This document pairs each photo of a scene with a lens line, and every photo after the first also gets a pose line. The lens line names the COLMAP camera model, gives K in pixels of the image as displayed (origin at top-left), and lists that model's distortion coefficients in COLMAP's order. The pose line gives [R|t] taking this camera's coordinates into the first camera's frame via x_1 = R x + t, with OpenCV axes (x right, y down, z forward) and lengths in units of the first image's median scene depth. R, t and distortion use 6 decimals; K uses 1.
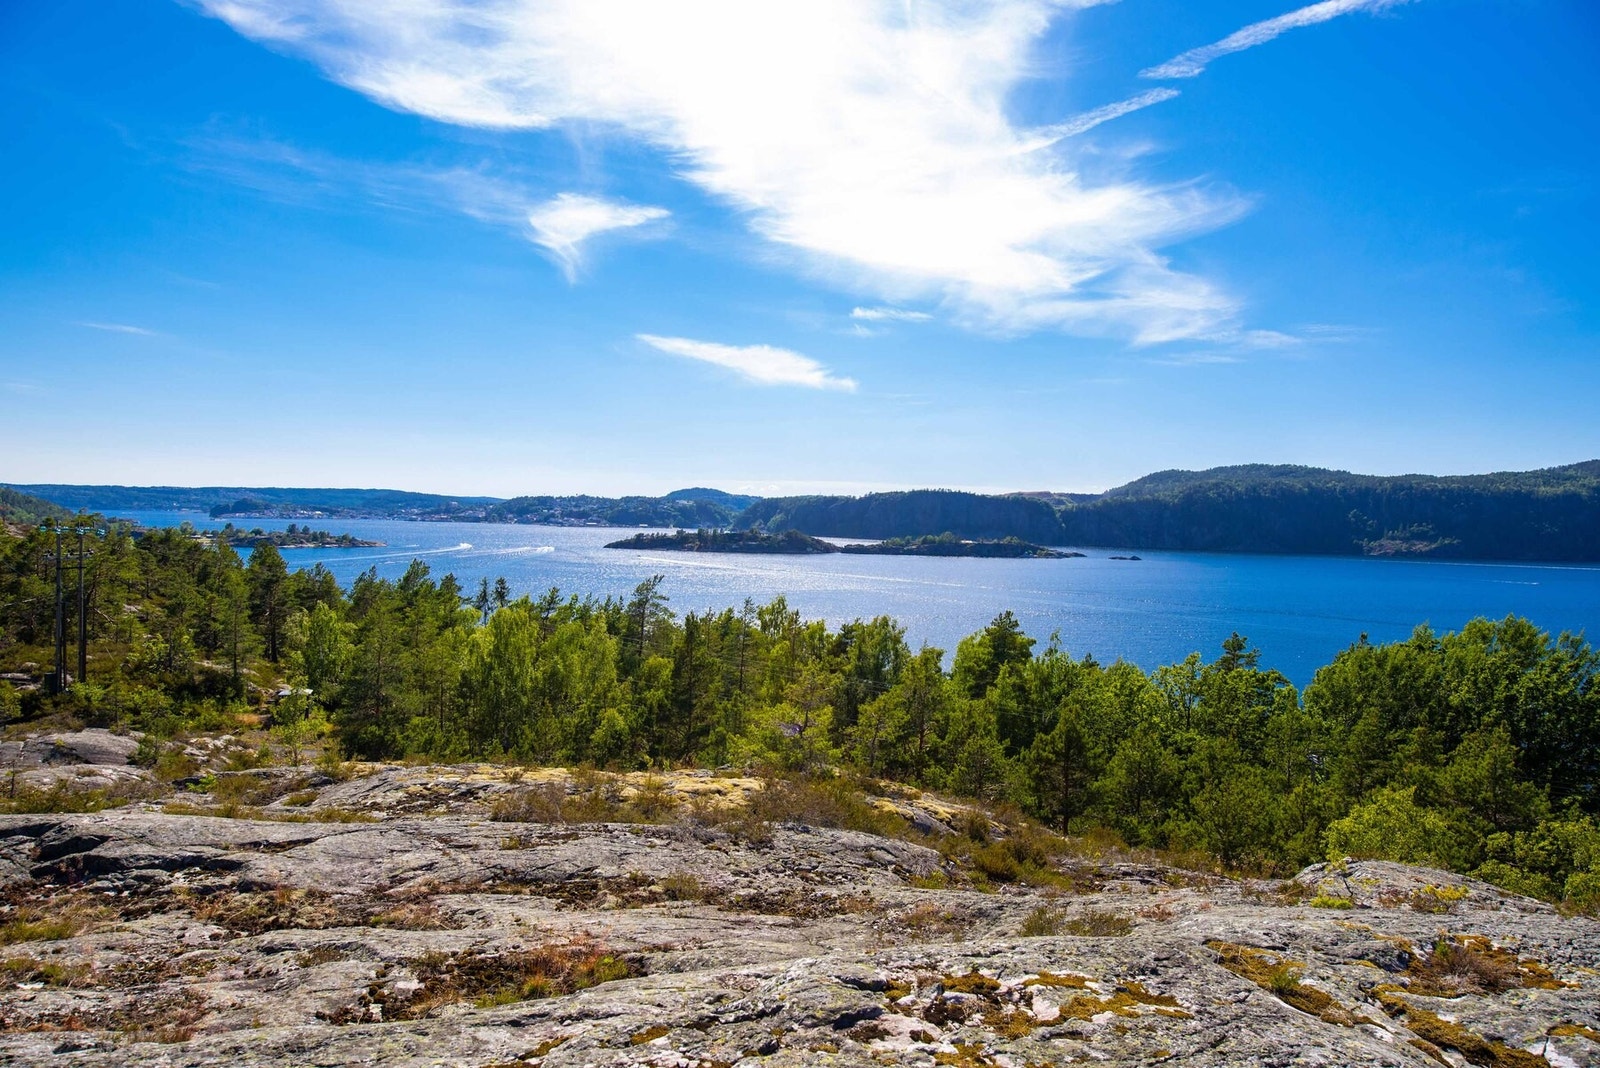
lens RADIAL K [[1013.9, 0, 797.2], [0, 1013.9, 527.8], [0, 0, 1]] dist [-0.002737, 0.000578]
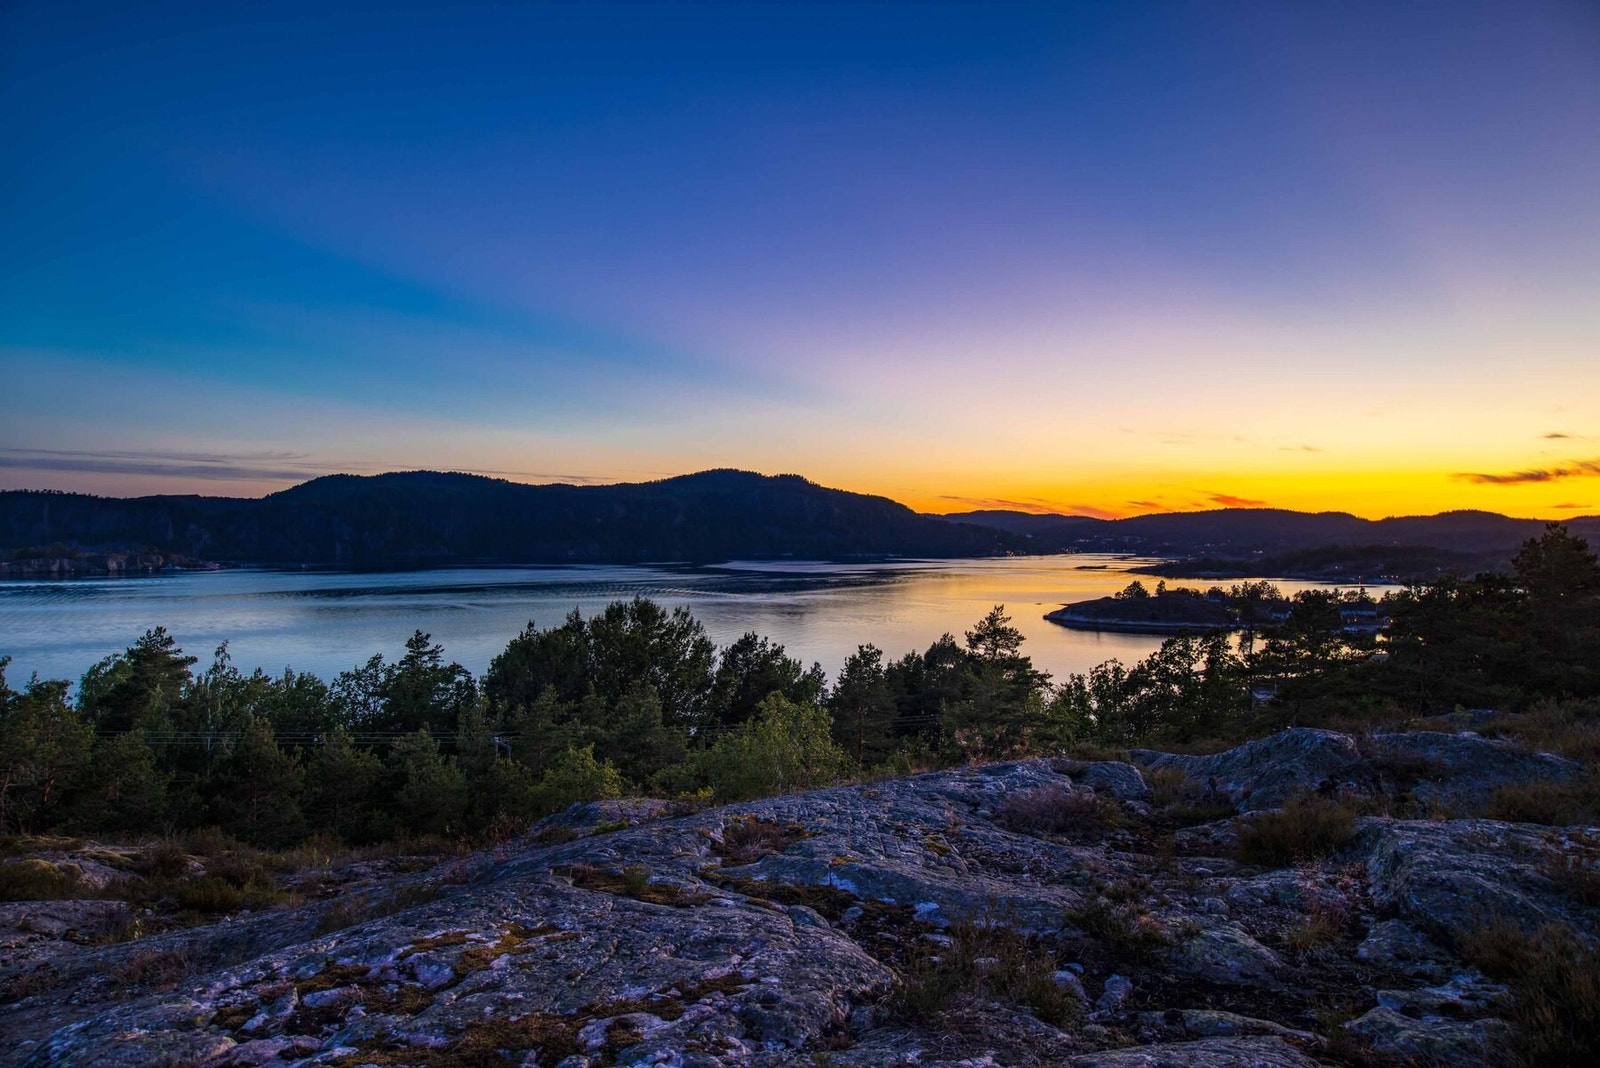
lens RADIAL K [[1013.9, 0, 797.4], [0, 1013.9, 535.2], [0, 0, 1]] dist [-0.002737, 0.000578]
pose [[0.712162, -0.012156, 0.701910, -0.124972], [0.011163, 0.999920, 0.005992, 0.089270], [-0.701927, 0.003568, 0.712240, 0.149957]]
